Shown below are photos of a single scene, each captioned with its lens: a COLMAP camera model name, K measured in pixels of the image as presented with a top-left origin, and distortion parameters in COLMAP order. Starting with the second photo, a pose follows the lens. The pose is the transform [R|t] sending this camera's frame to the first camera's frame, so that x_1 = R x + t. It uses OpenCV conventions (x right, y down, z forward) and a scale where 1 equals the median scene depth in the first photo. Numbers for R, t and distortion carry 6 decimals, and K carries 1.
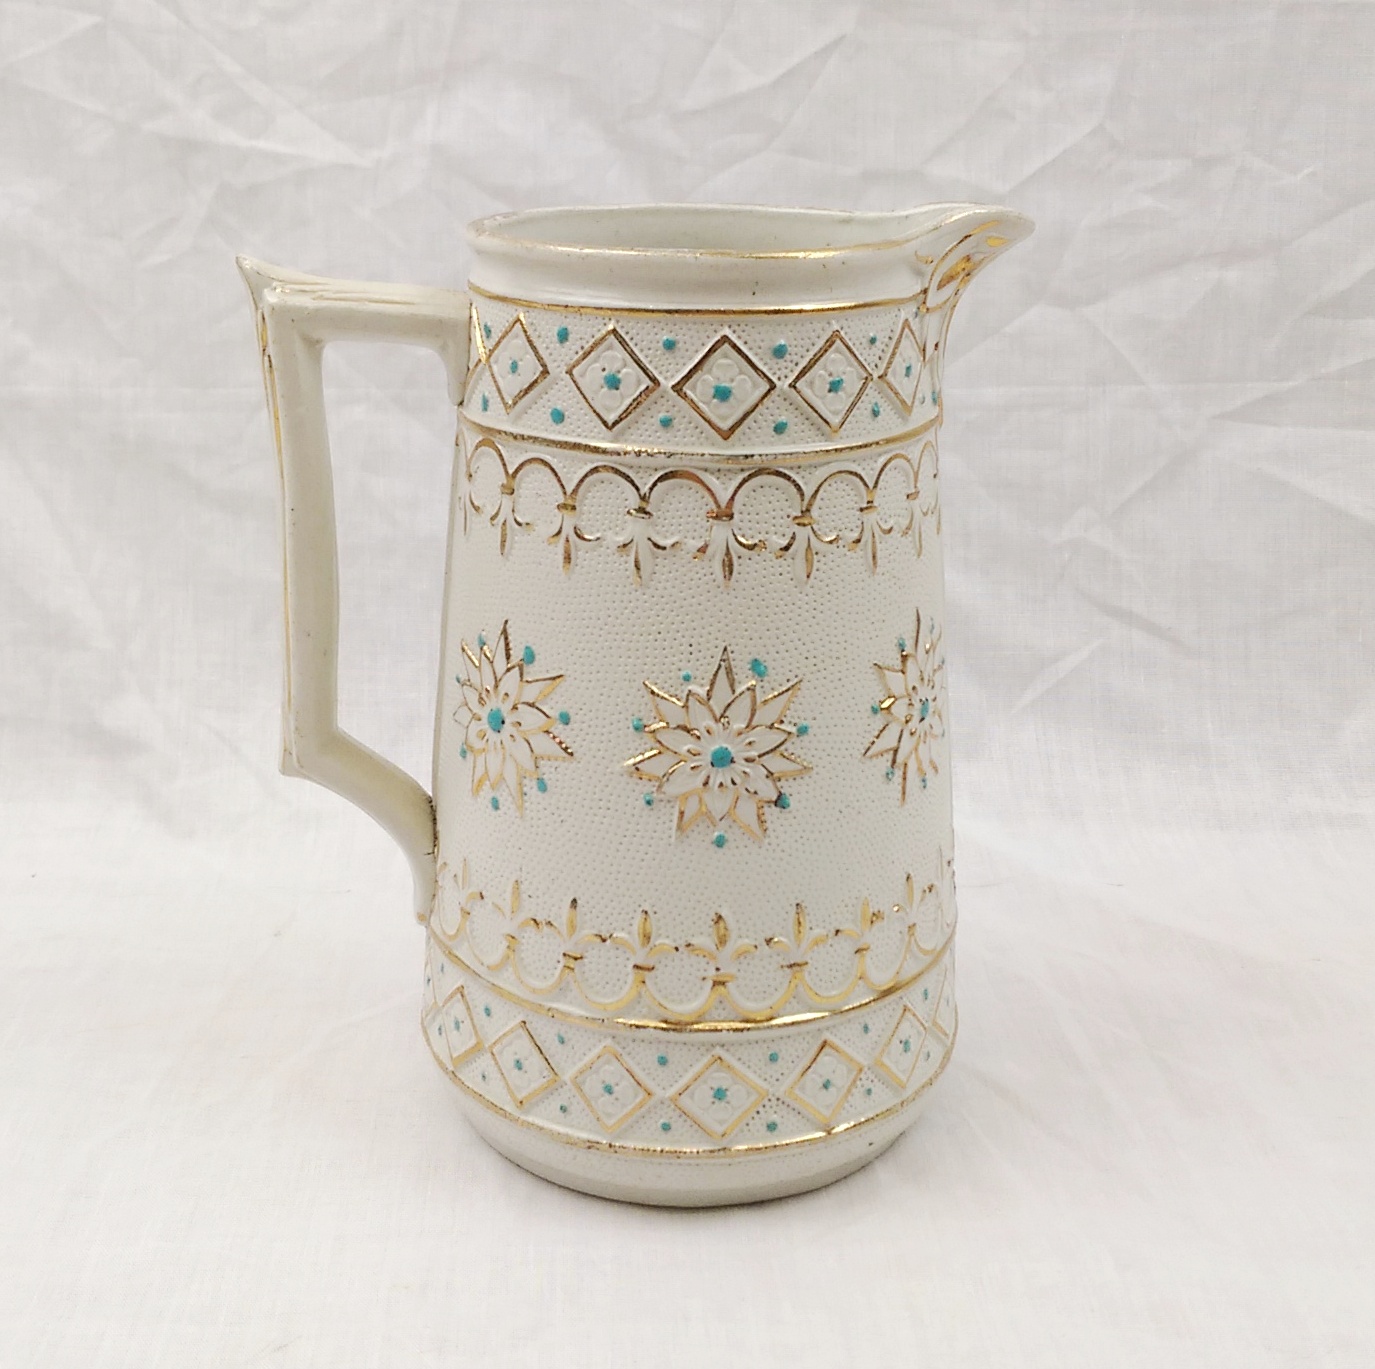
lens RADIAL K [[2165.7, 0, 687.5], [0, 2165.7, 684.5], [0, 0, 1]] dist [0.139762, -0.169207]
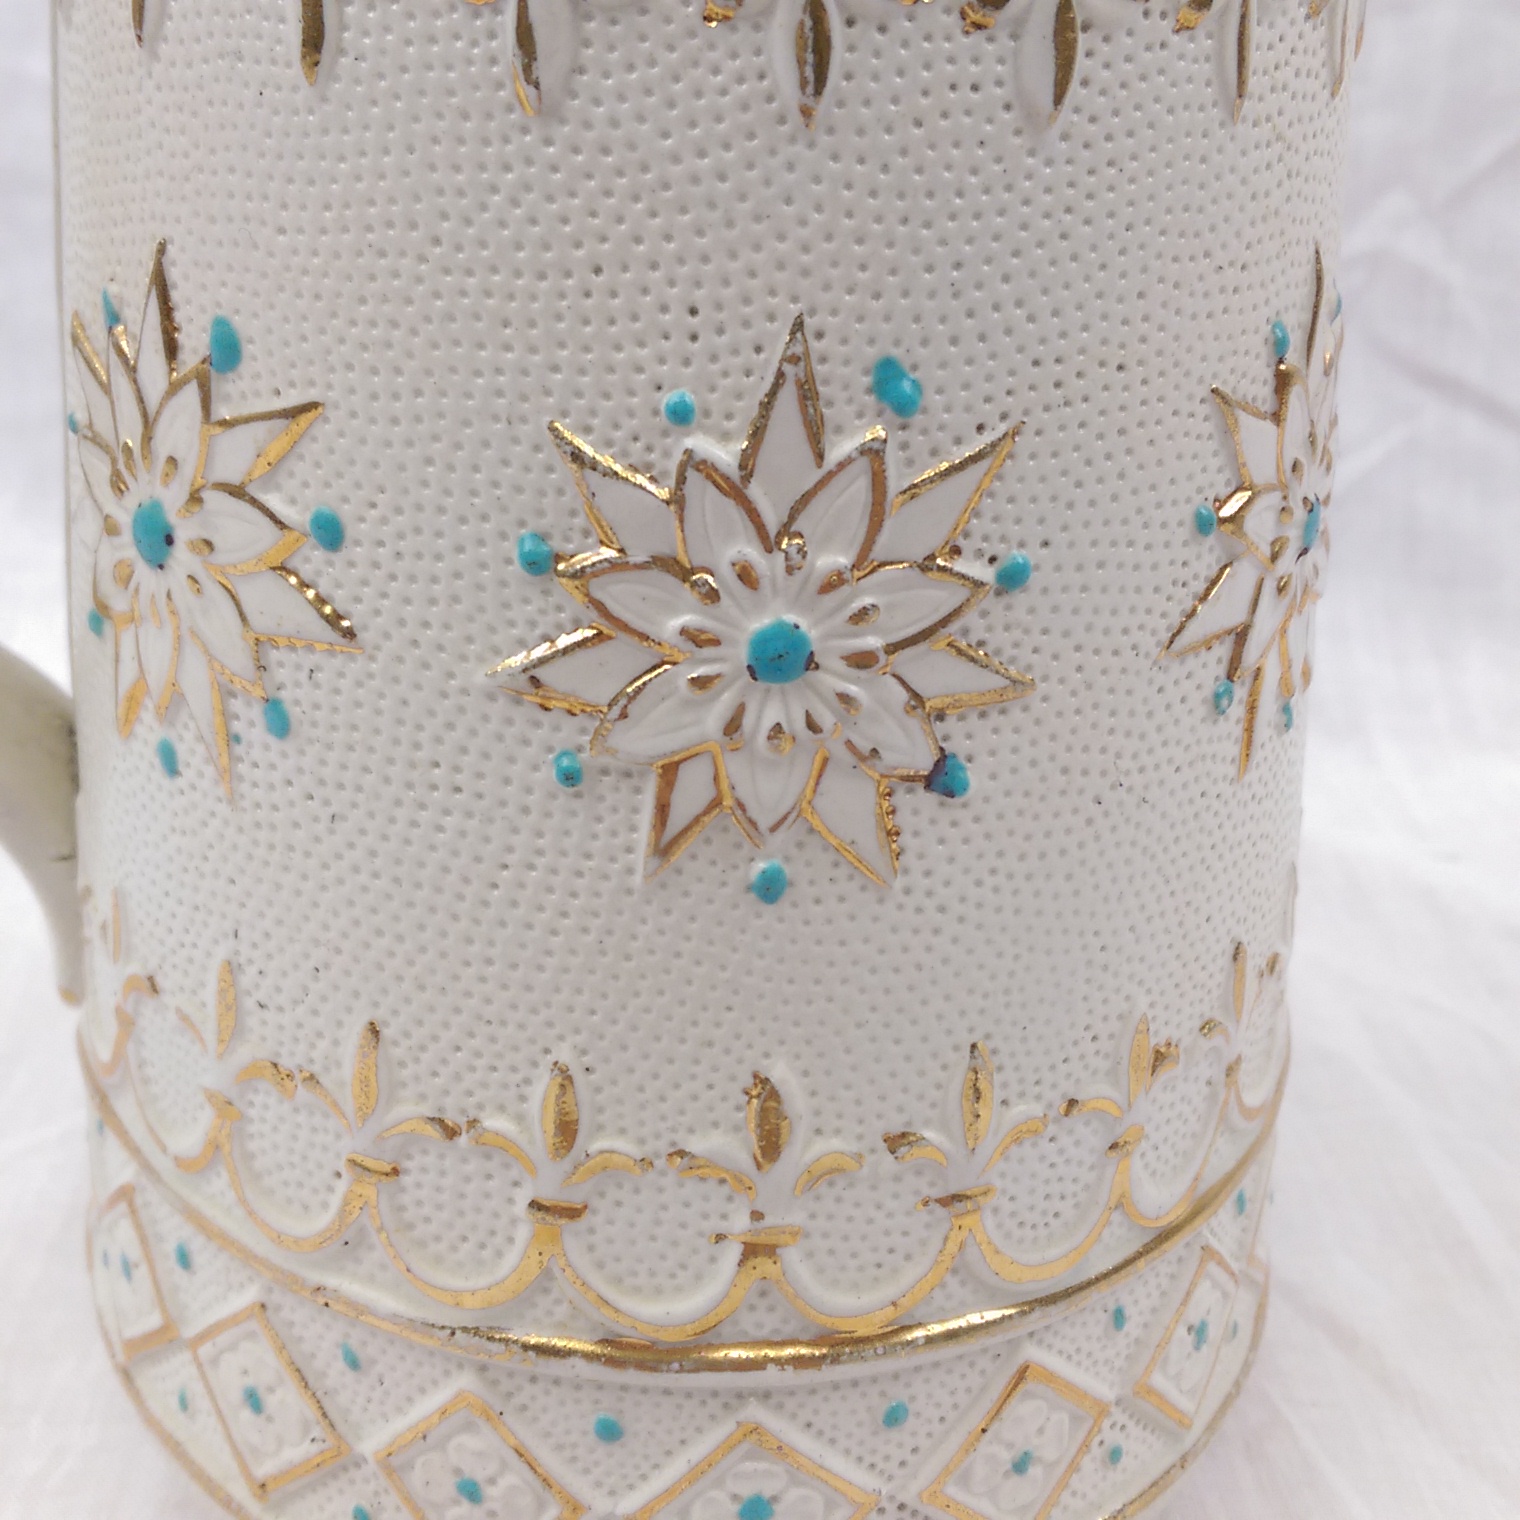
lens RADIAL K [[1969.3, 0, 767.7], [0, 1969.3, 749.9], [0, 0, 1]] dist [0.138460, -0.260542]
pose [[0.999447, 0.012961, 0.030609, 0.004237], [-0.016202, 0.994005, 0.108124, 0.014479], [-0.029024, -0.108560, 0.993666, 0.653556]]
